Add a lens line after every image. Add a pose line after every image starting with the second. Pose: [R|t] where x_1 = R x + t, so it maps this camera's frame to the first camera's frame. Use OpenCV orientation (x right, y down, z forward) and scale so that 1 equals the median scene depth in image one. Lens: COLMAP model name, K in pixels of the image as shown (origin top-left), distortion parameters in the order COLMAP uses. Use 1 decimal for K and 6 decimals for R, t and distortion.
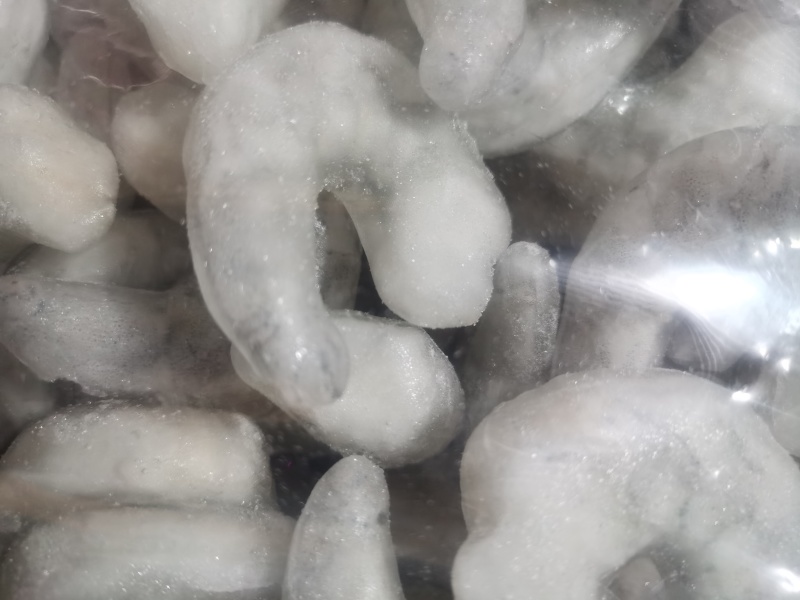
lens RADIAL K [[620.2, 0, 400.0], [0, 620.2, 300.0], [0, 0, 1]] dist [-0.043193, 0.002340]
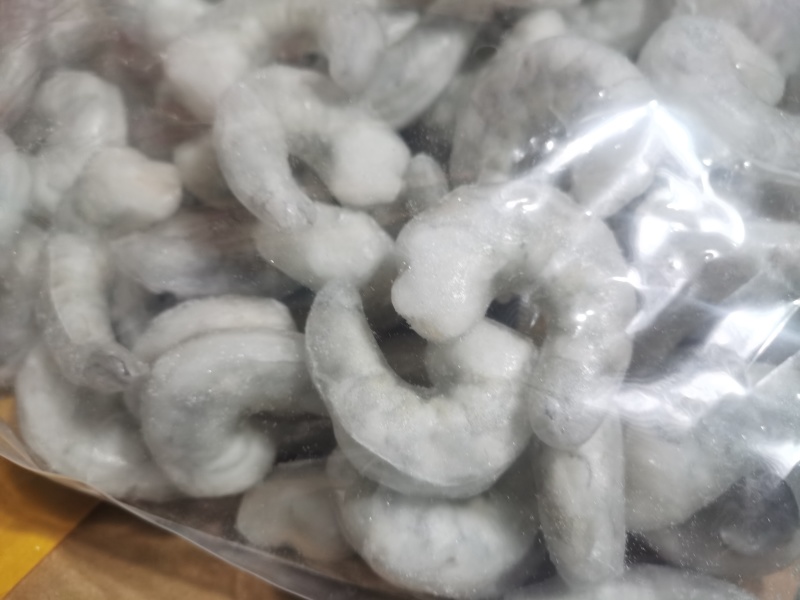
lens RADIAL K [[620.2, 0, 400.0], [0, 620.2, 300.0], [0, 0, 1]] dist [-0.043193, 0.002340]
pose [[0.970493, -0.234451, -0.056366, 0.169446], [0.213280, 0.943673, -0.252967, 0.732821], [0.112499, 0.233481, 0.965832, -0.560229]]
